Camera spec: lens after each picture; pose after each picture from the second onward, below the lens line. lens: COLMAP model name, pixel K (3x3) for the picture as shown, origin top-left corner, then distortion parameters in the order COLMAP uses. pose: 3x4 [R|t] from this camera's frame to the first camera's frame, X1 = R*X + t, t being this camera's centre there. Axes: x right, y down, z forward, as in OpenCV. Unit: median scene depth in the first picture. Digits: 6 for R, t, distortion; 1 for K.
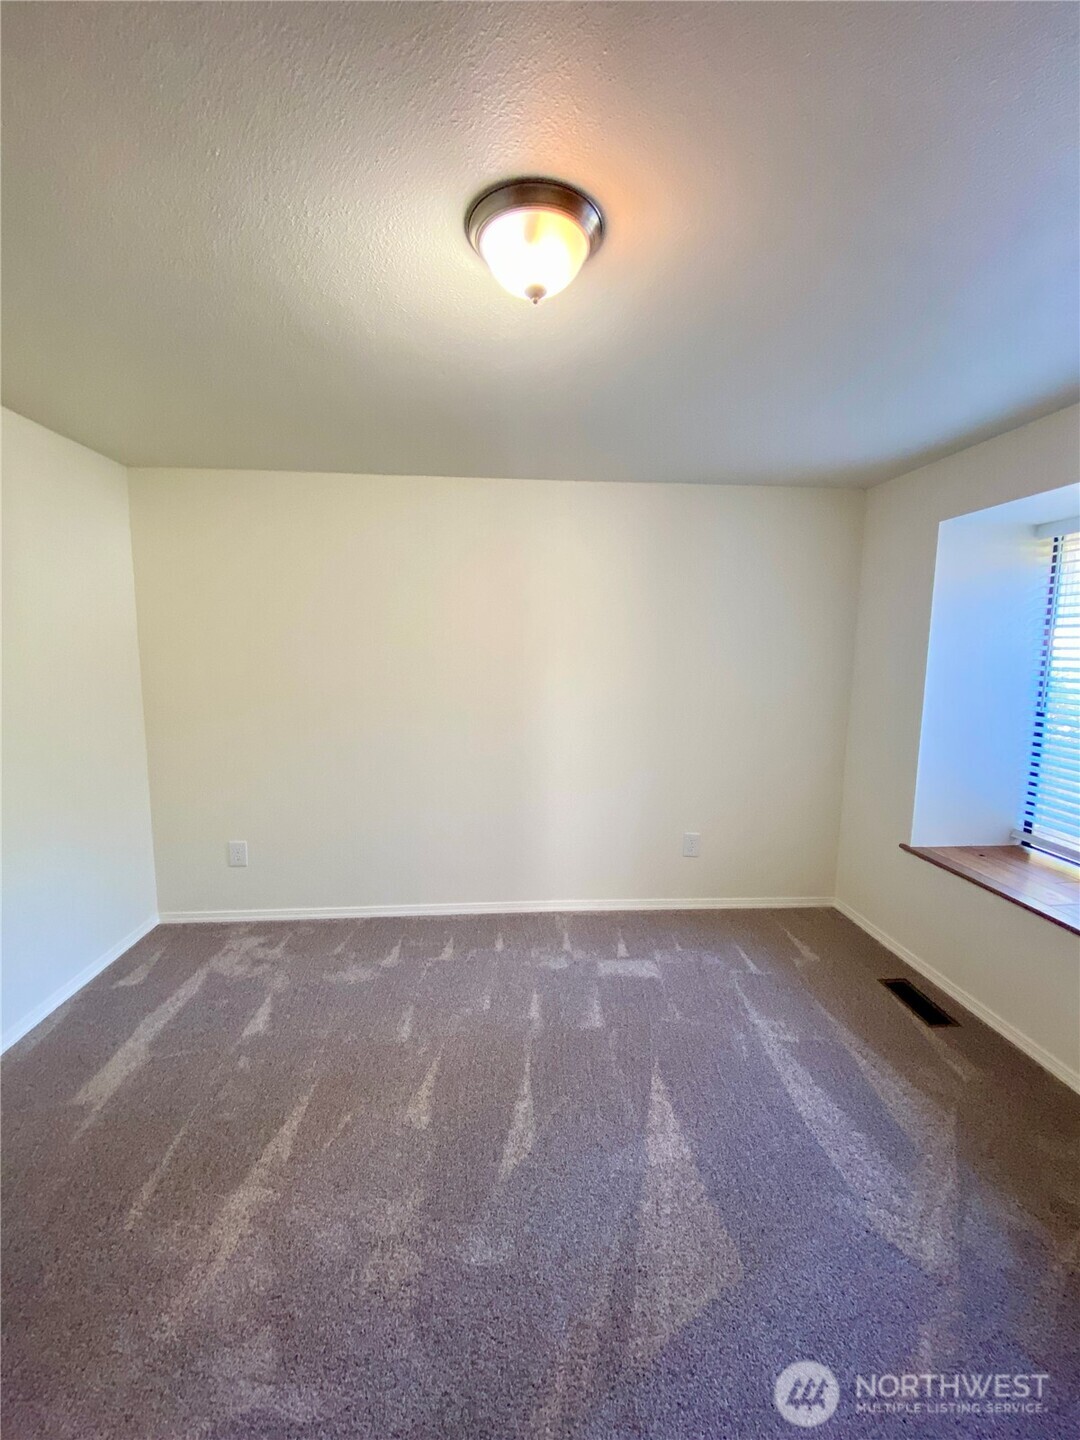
lens RADIAL K [[598.9, 0, 543.3], [0, 598.9, 716.3], [0, 0, 1]] dist [0.031600, -0.025507]
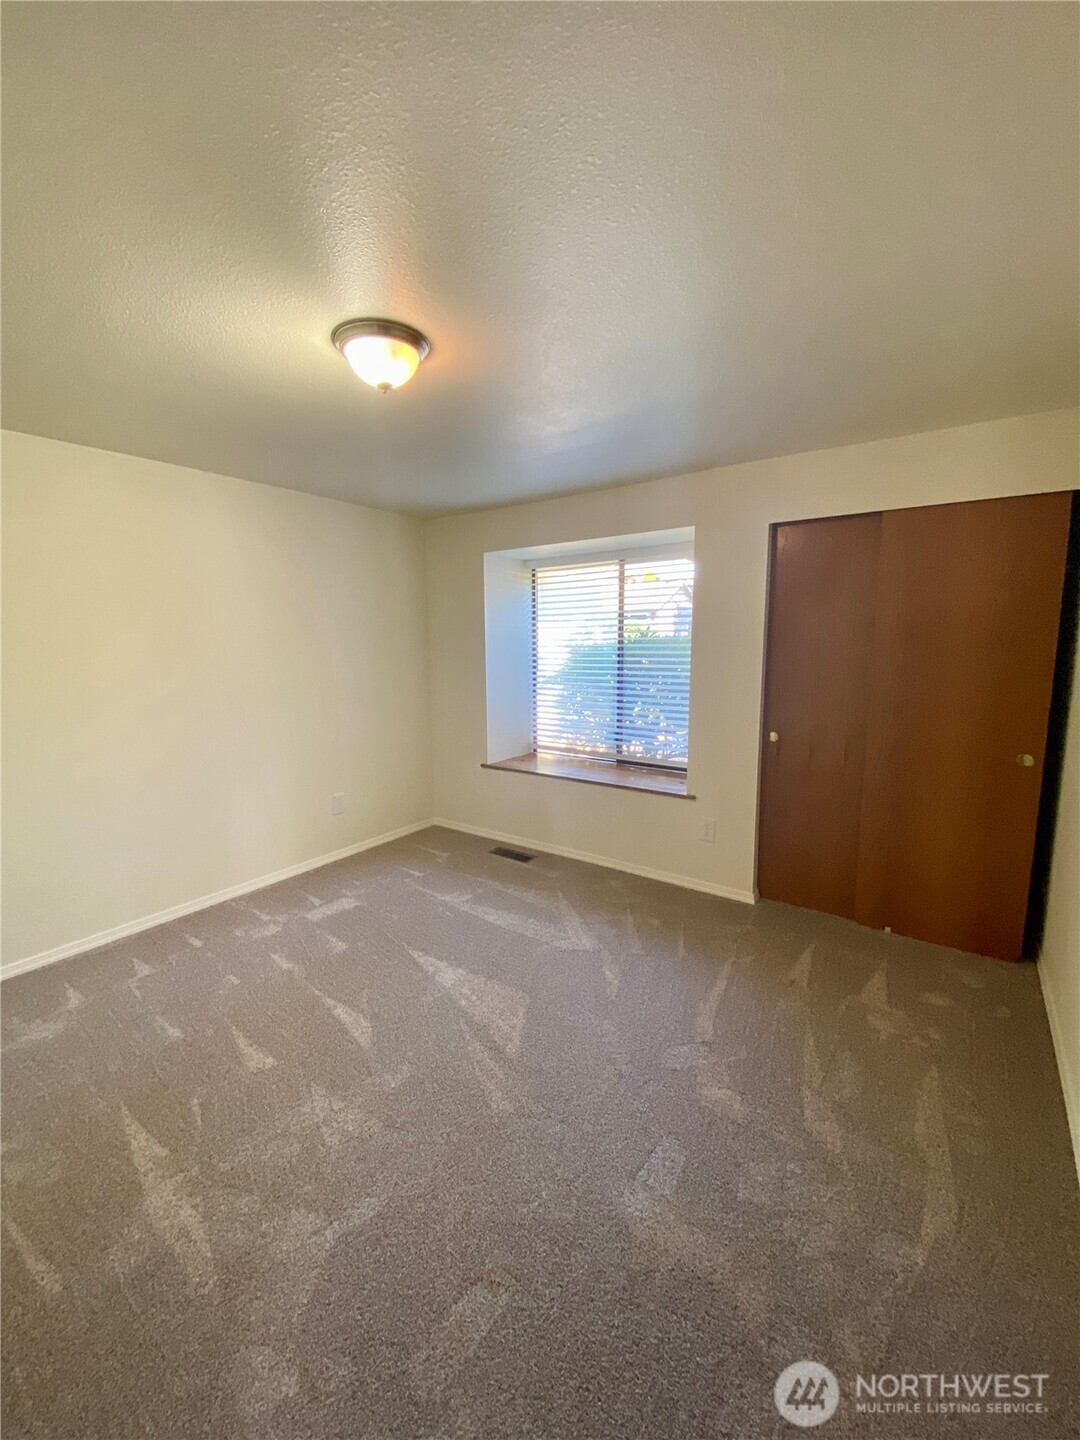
lens RADIAL K [[598.9, 0, 543.3], [0, 598.9, 716.3], [0, 0, 1]] dist [0.031600, -0.025507]
pose [[0.633294, -0.117543, 0.764933, -0.487039], [0.107840, 0.992159, 0.063179, 0.014700], [-0.766361, 0.042480, 0.641004, -0.096677]]
